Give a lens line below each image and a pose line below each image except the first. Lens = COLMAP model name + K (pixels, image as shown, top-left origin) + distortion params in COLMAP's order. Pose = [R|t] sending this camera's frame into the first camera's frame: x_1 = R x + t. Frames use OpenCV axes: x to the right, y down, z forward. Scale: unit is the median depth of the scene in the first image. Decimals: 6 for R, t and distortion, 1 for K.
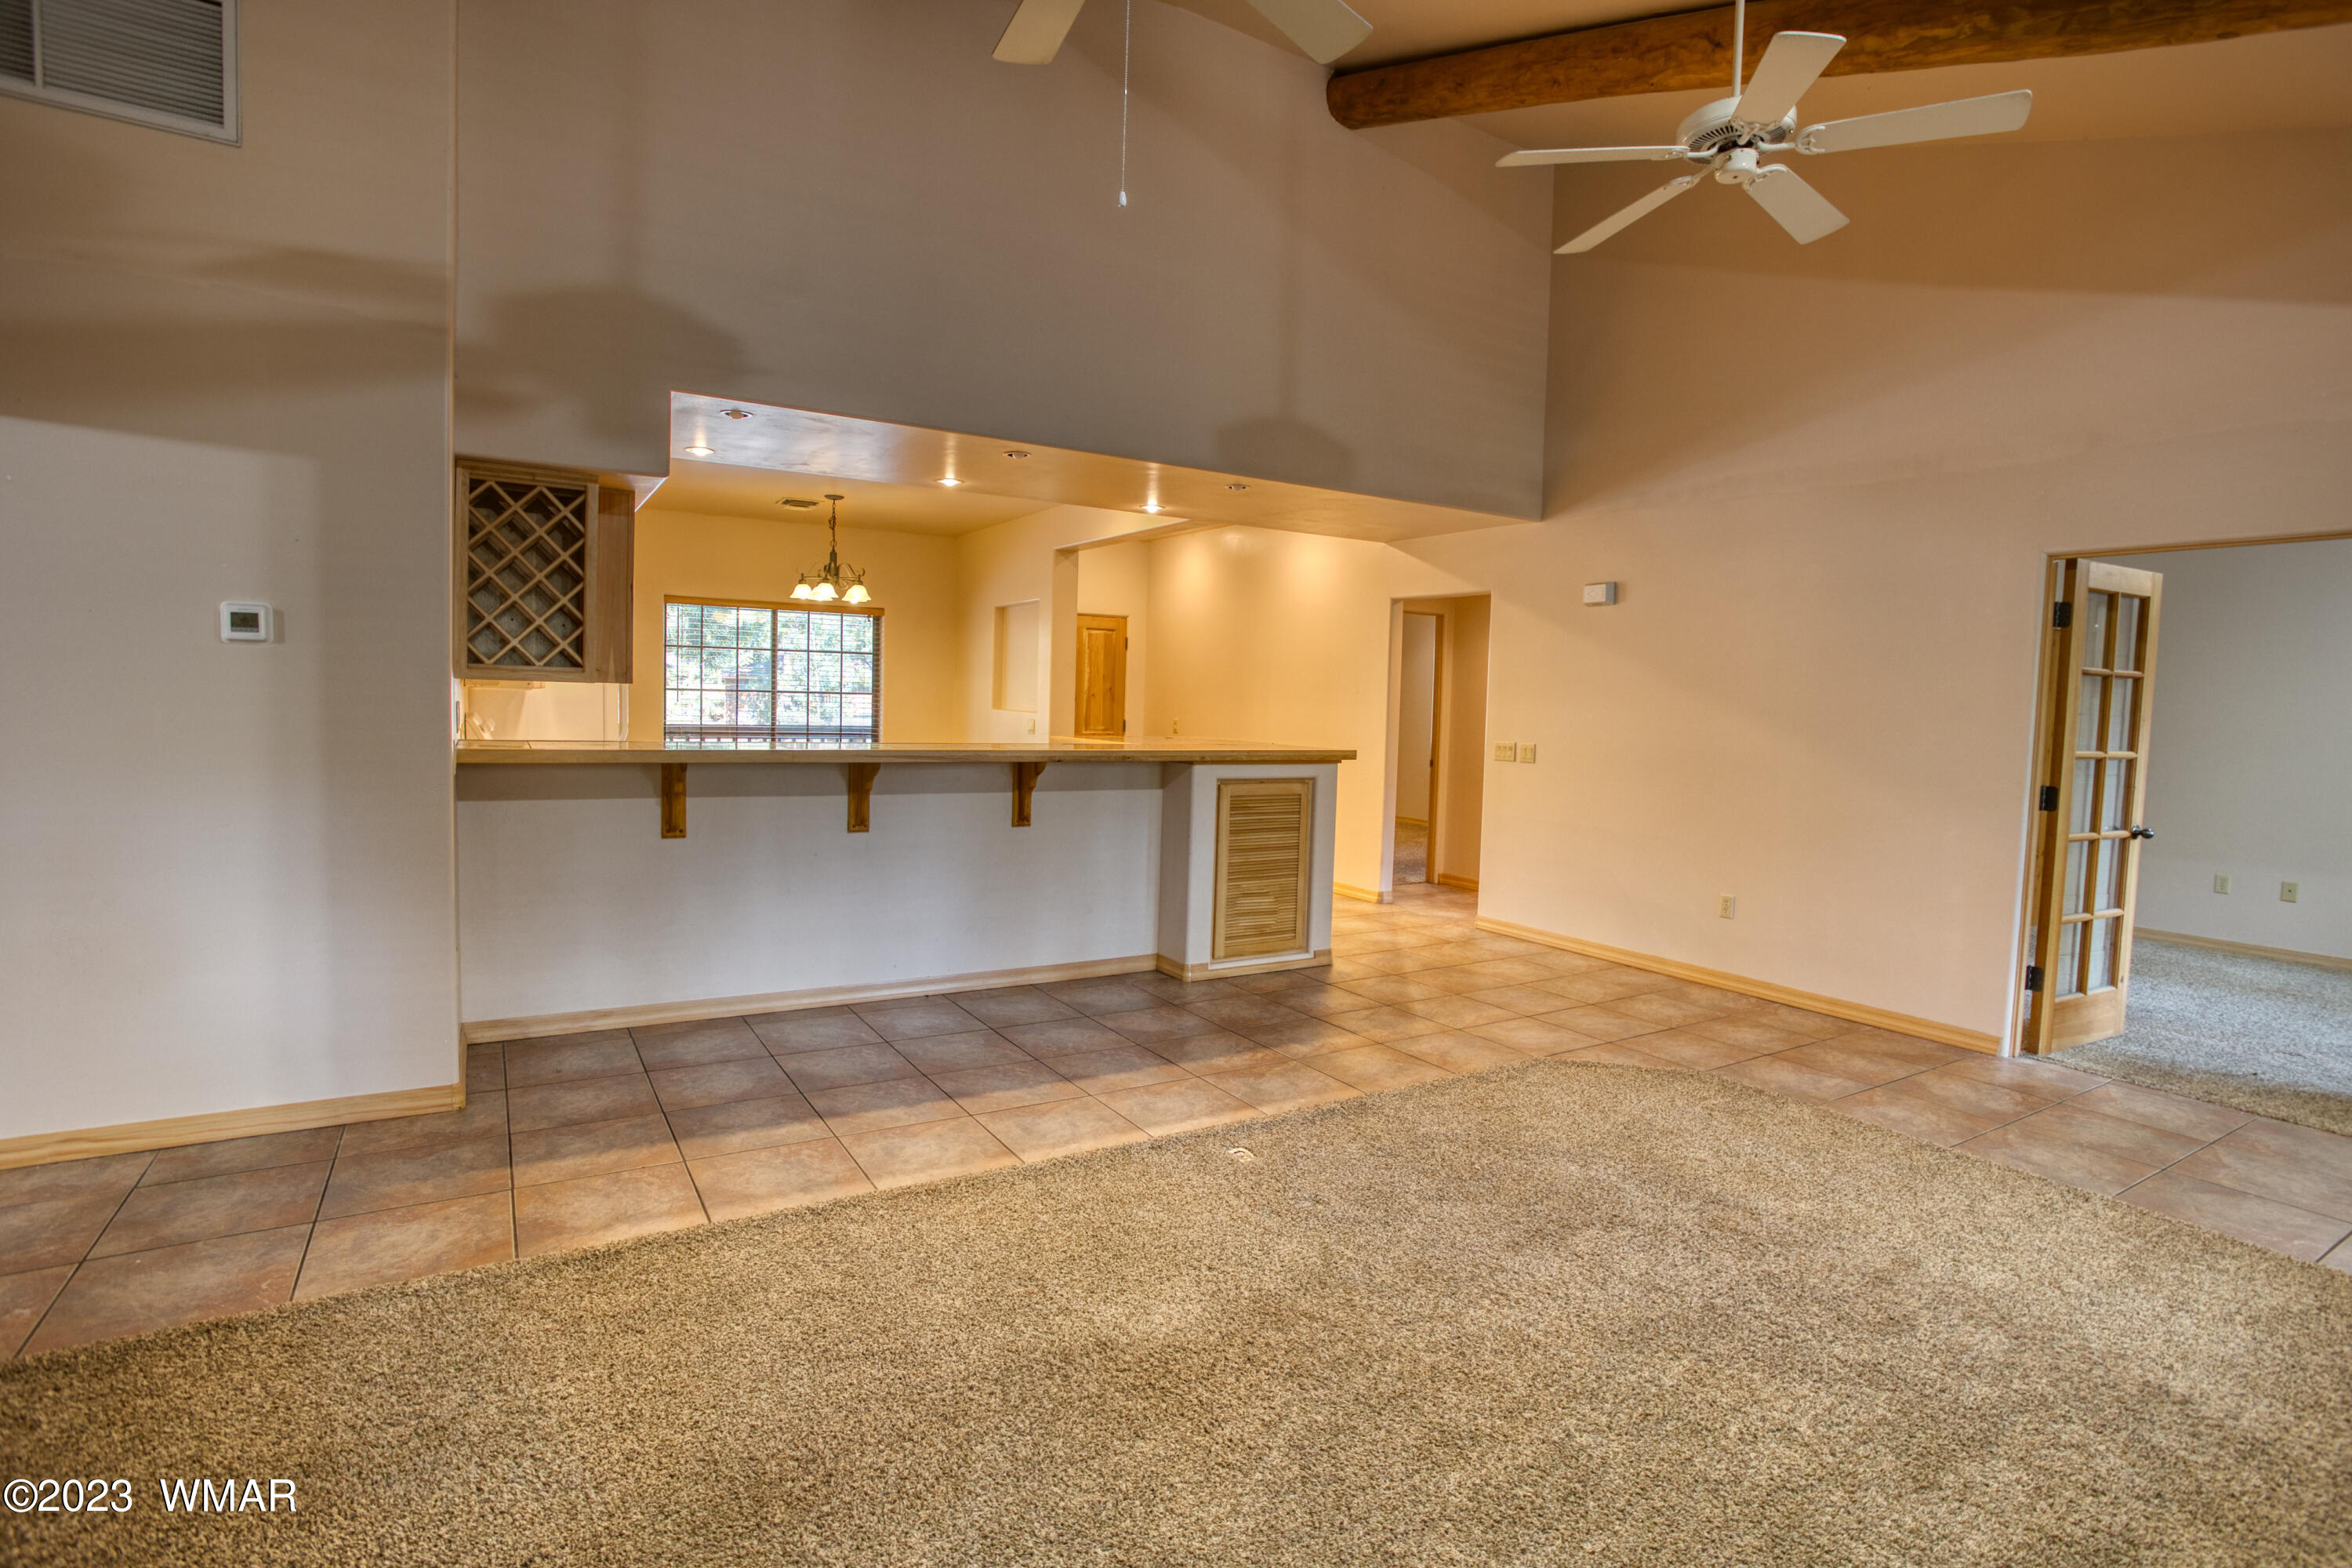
lens RADIAL K [[1136.9, 0, 1172.0], [0, 1136.9, 778.8], [0, 0, 1]] dist [-0.029018, 0.004692]
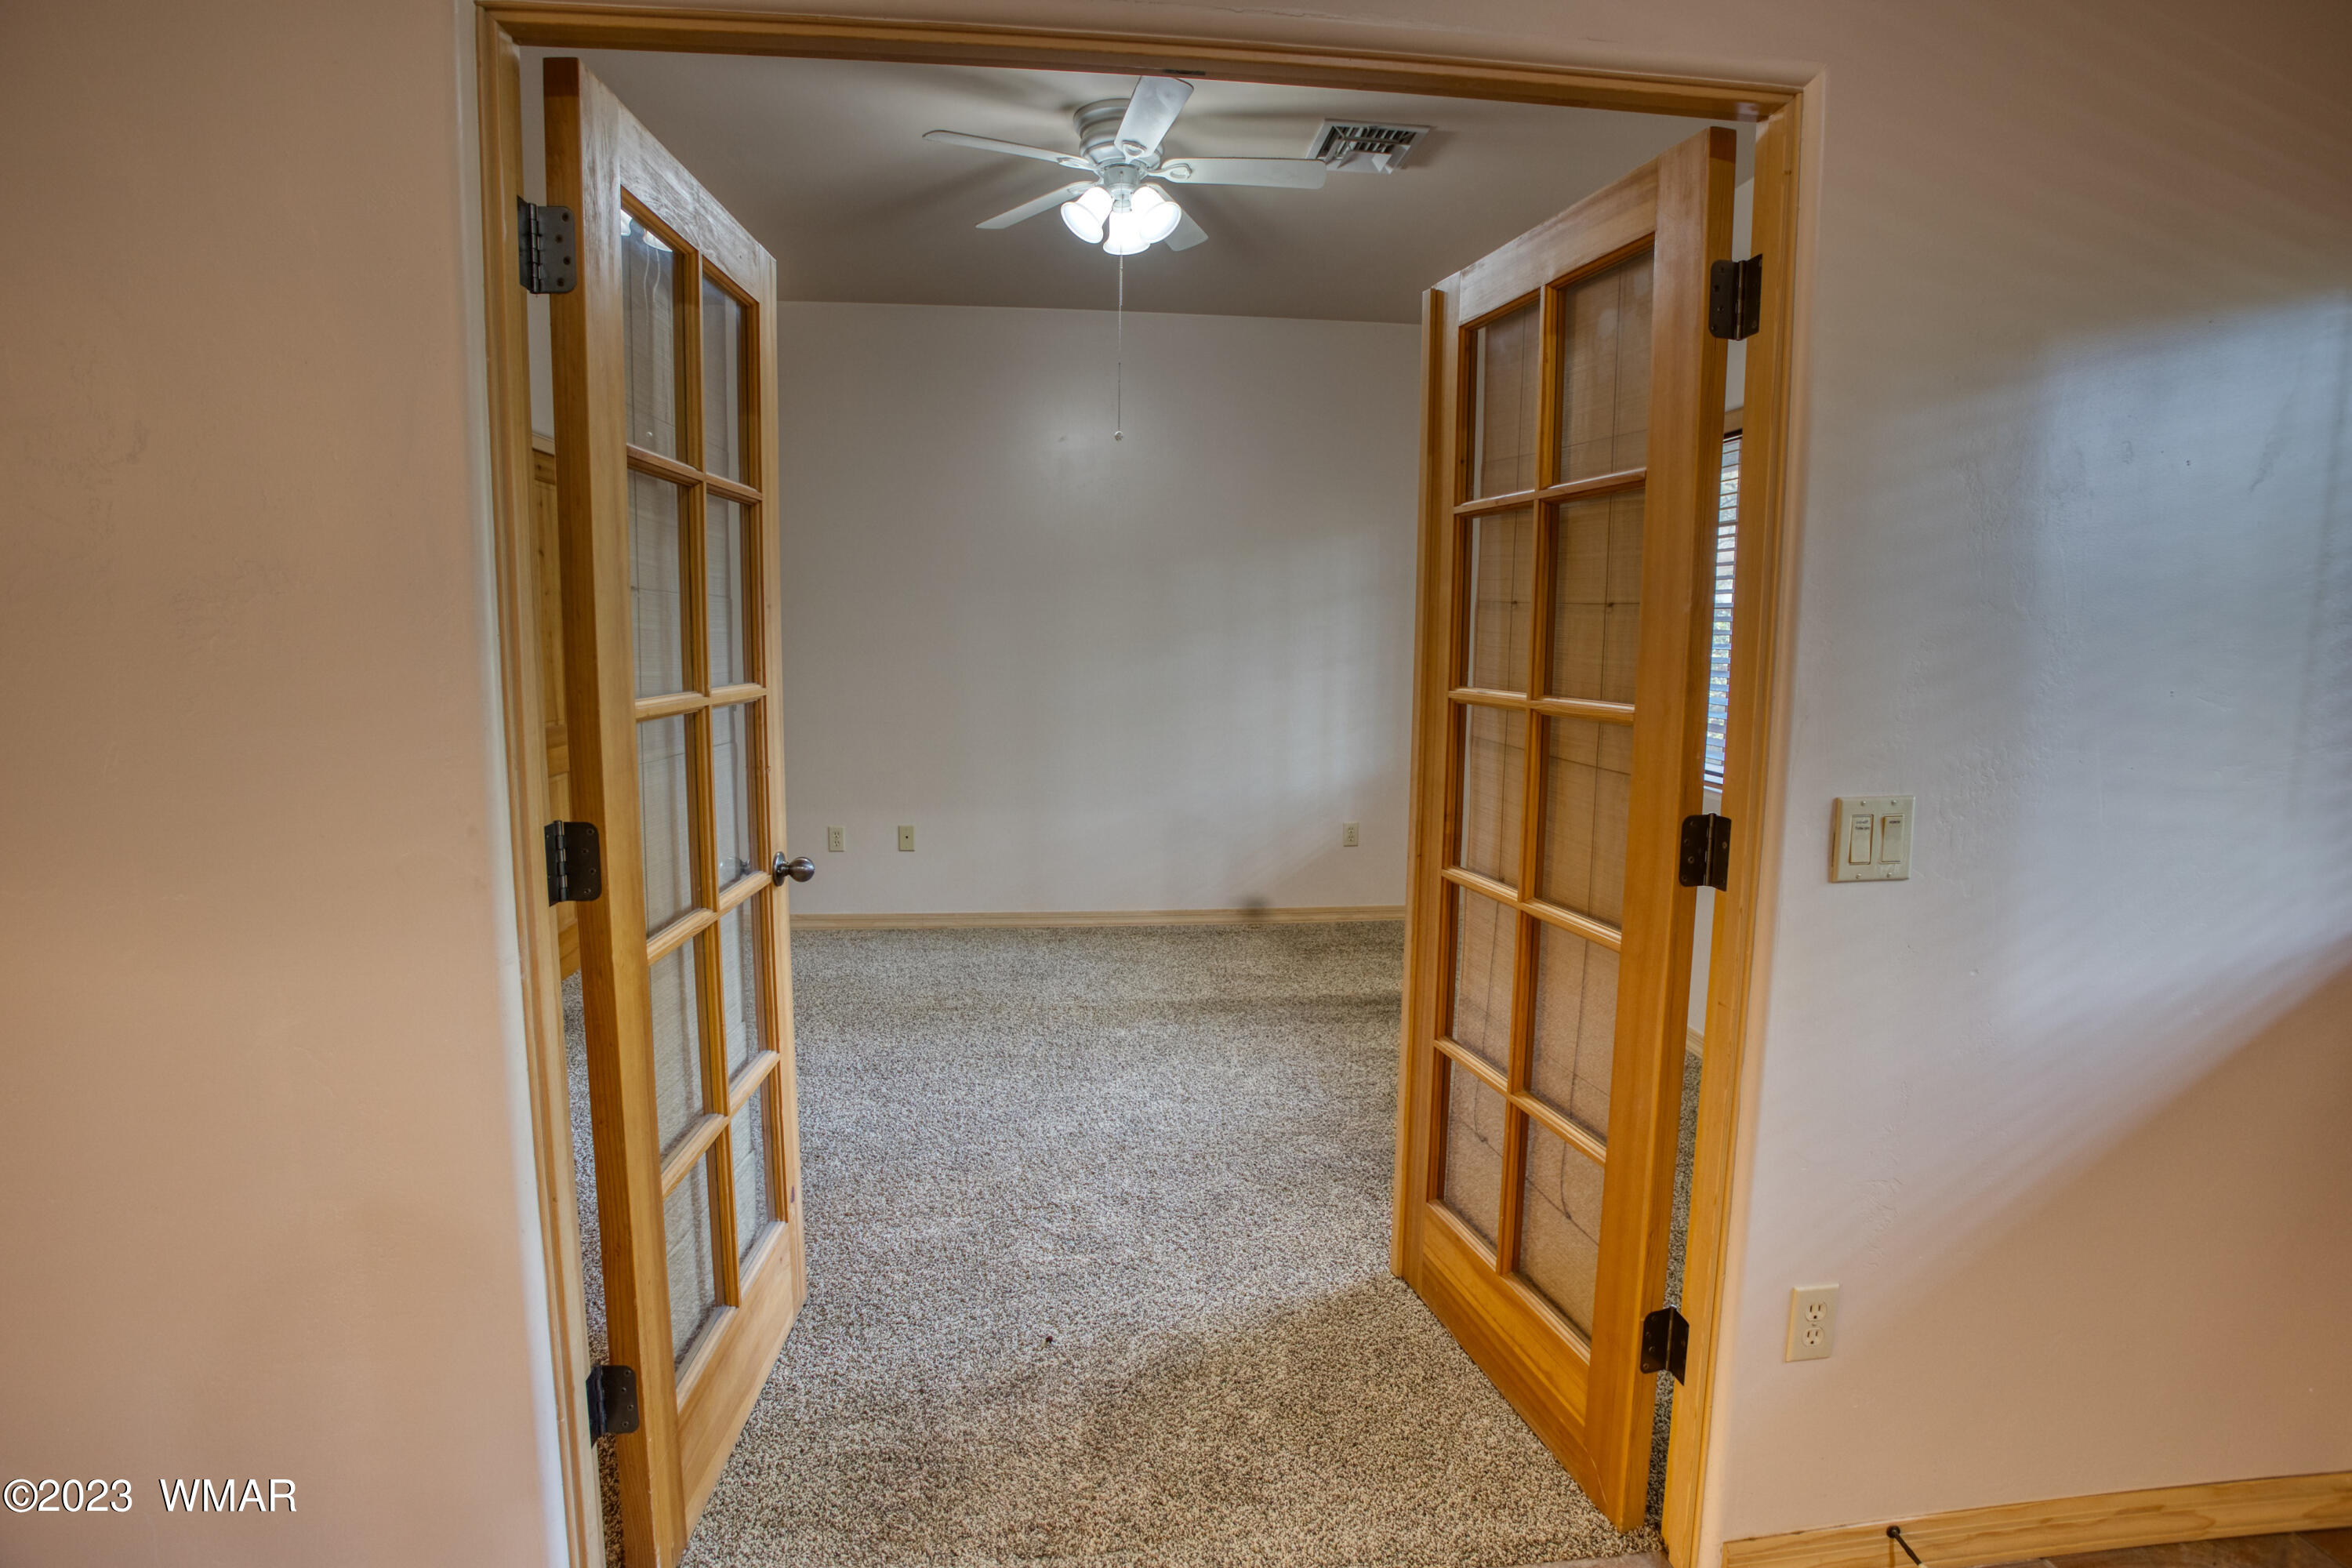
lens RADIAL K [[1136.9, 0, 1177.1], [0, 1136.9, 774.3], [0, 0, 1]] dist [-0.029018, 0.004692]
pose [[0.435767, -0.130640, 0.890528, 0.554570], [0.058137, 0.991430, 0.116994, -0.031168], [-0.898180, 0.000790, 0.439628, 0.679941]]
